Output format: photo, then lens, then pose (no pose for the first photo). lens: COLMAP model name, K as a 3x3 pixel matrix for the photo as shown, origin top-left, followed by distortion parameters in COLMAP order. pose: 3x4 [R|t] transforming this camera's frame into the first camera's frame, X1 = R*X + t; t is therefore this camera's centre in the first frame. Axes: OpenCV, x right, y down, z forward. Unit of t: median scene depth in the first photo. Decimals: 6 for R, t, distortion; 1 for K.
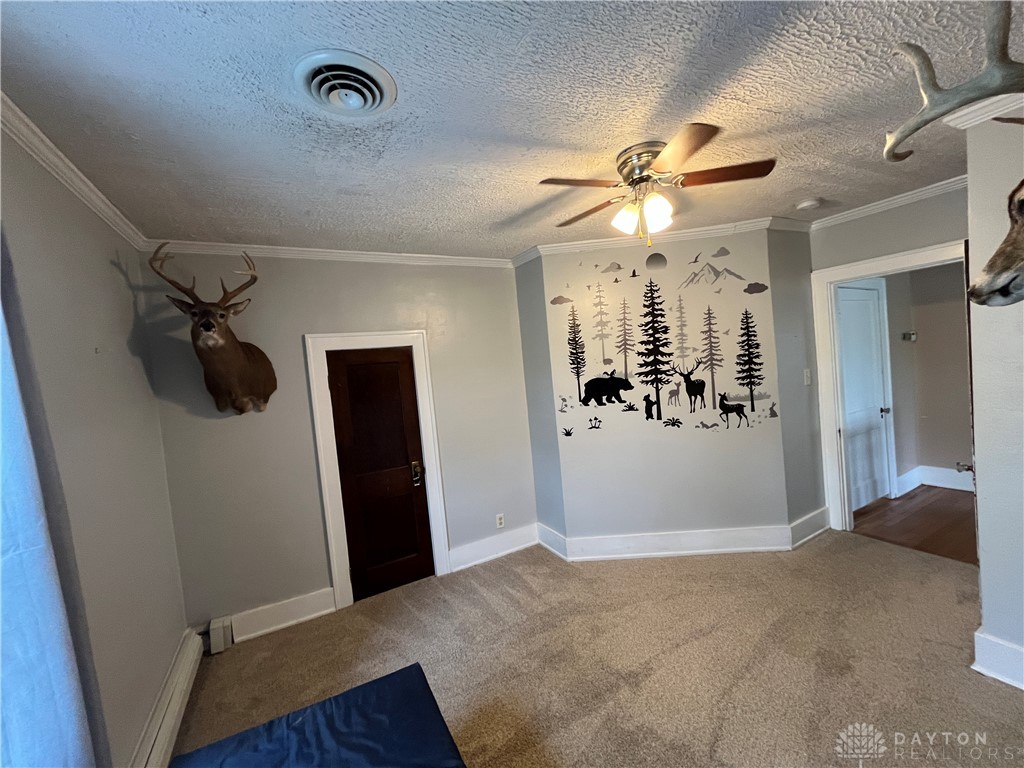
lens RADIAL K [[413.0, 0, 510.1], [0, 413.0, 382.5], [0, 0, 1]] dist [-0.000624, -0.000145]
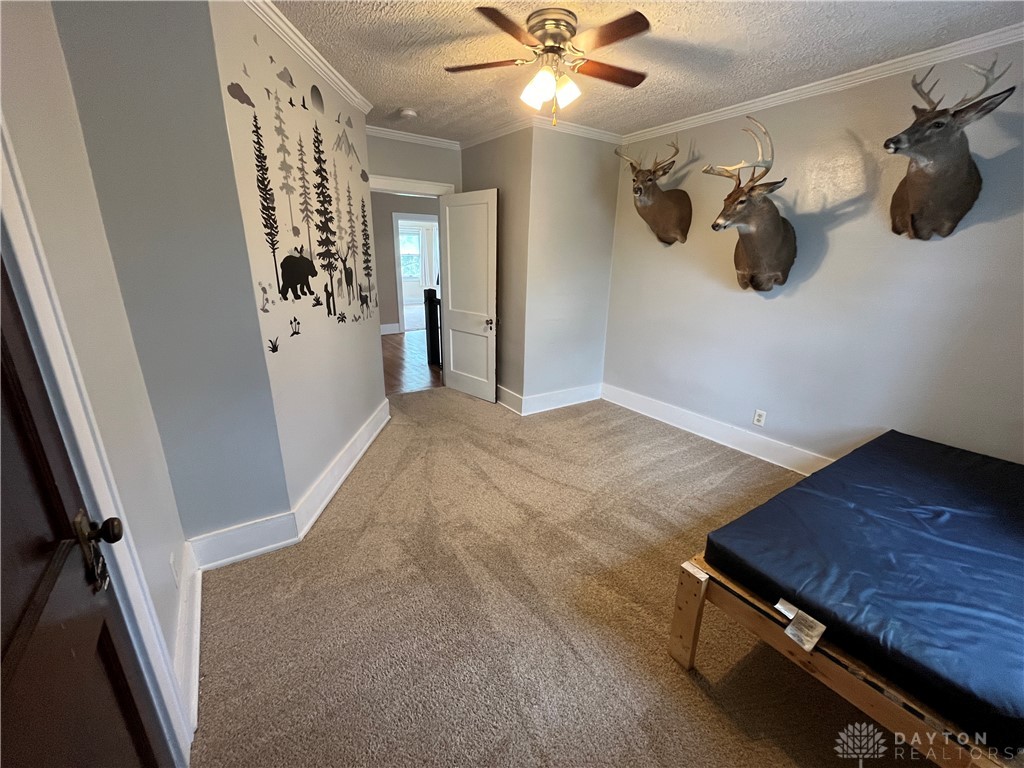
lens RADIAL K [[413.0, 0, 510.1], [0, 413.0, 382.5], [0, 0, 1]] dist [-0.000624, -0.000145]
pose [[-0.091255, -0.206834, 0.974111, -0.496037], [0.030763, 0.977140, 0.210359, 0.058306], [-0.995352, 0.049163, -0.082806, 0.724956]]
